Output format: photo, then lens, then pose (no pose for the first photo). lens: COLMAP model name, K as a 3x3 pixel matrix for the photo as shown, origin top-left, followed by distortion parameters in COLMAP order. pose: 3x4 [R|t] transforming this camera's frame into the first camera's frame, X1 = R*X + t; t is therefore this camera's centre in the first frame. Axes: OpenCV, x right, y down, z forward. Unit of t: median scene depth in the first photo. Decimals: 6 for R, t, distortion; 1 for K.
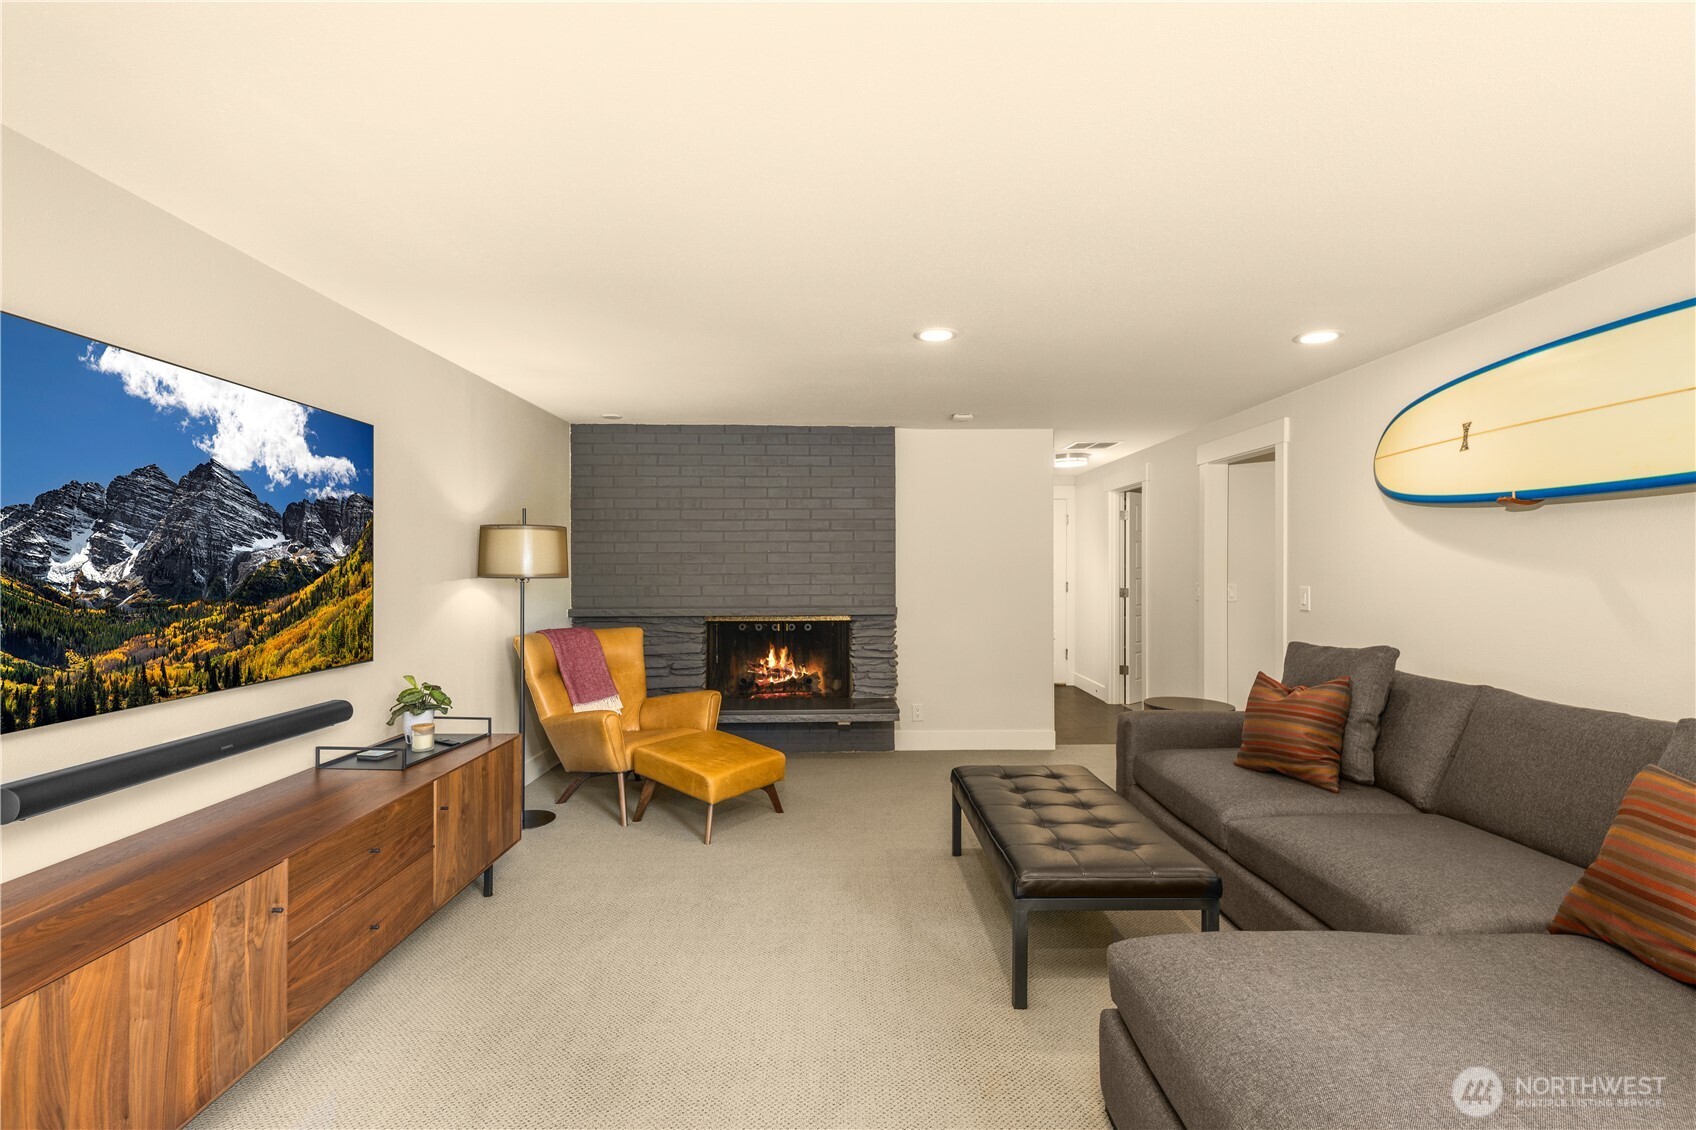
lens RADIAL K [[753.8, 0, 847.3], [0, 753.8, 559.0], [0, 0, 1]] dist [0.009528, -0.000140]
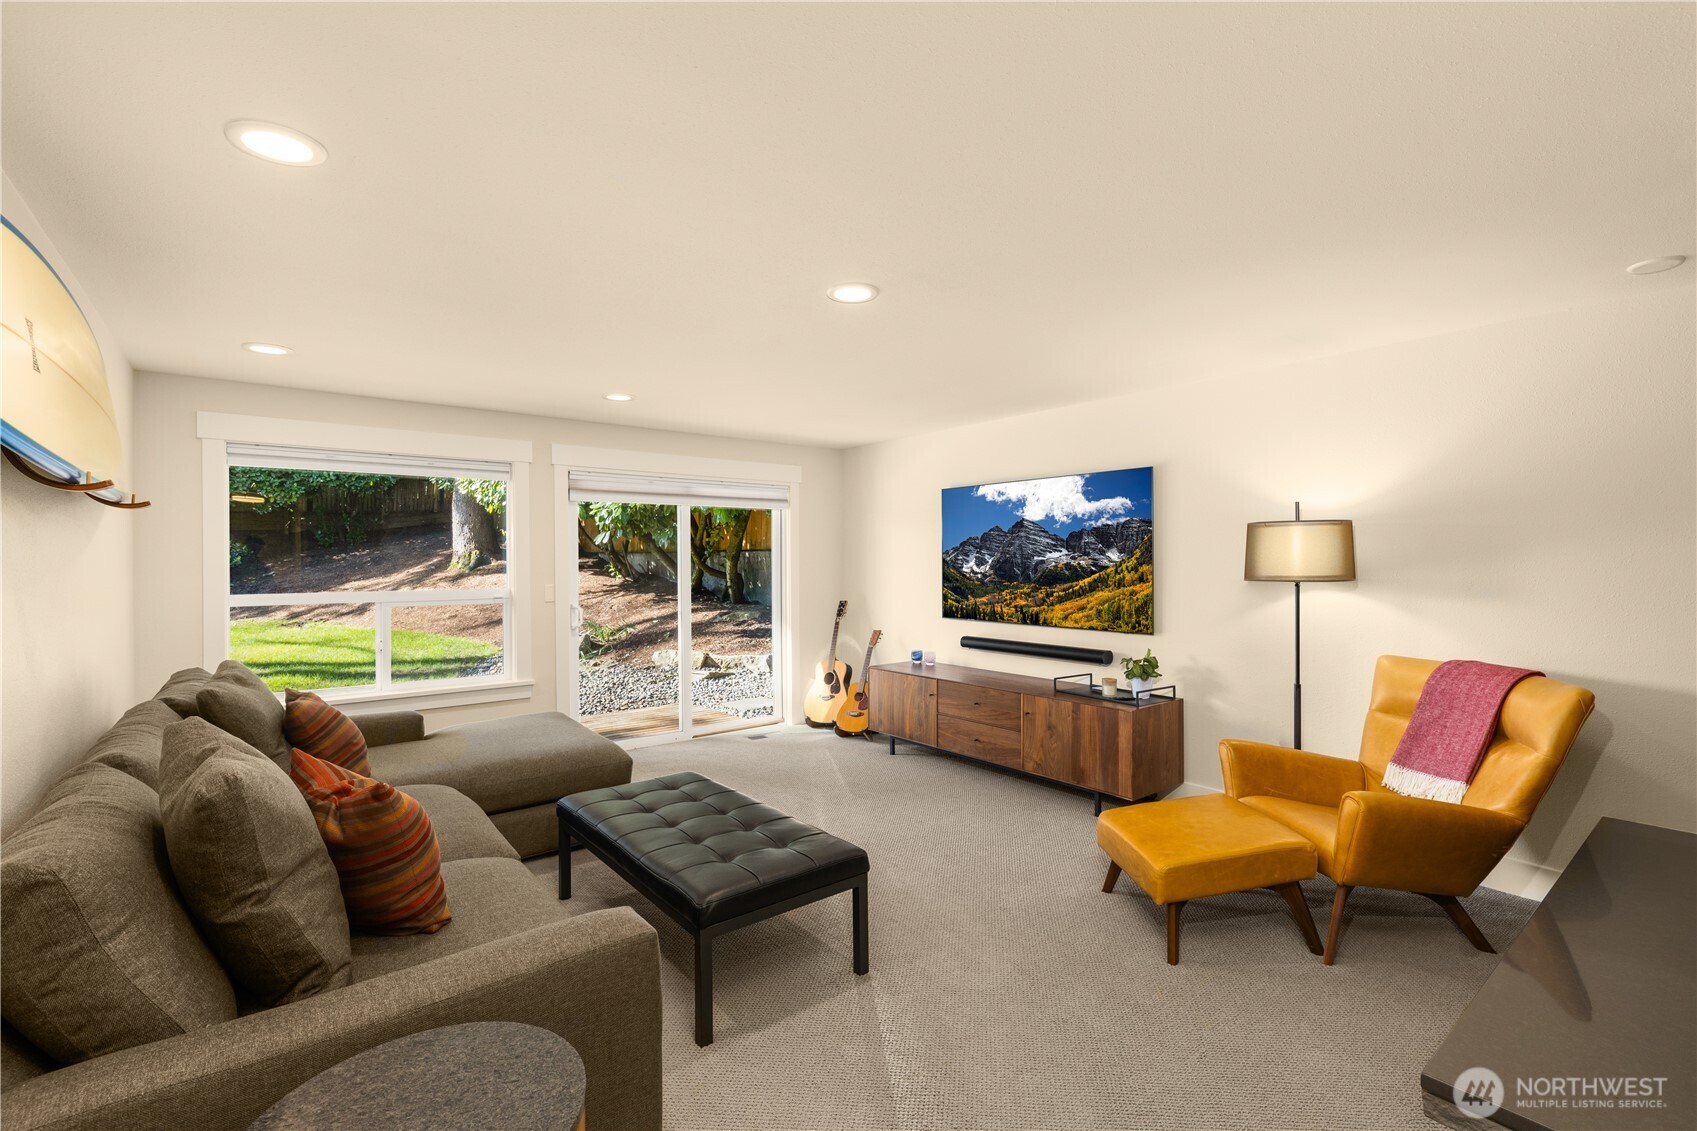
lens RADIAL K [[754.2, 0, 843.9], [0, 754.2, 568.9], [0, 0, 1]] dist [0.009528, -0.000140]
pose [[-0.771962, -0.002407, -0.635664, 0.845395], [-0.000927, 0.999996, -0.002661, 0.019628], [0.635668, -0.001465, -0.771961, 2.080949]]
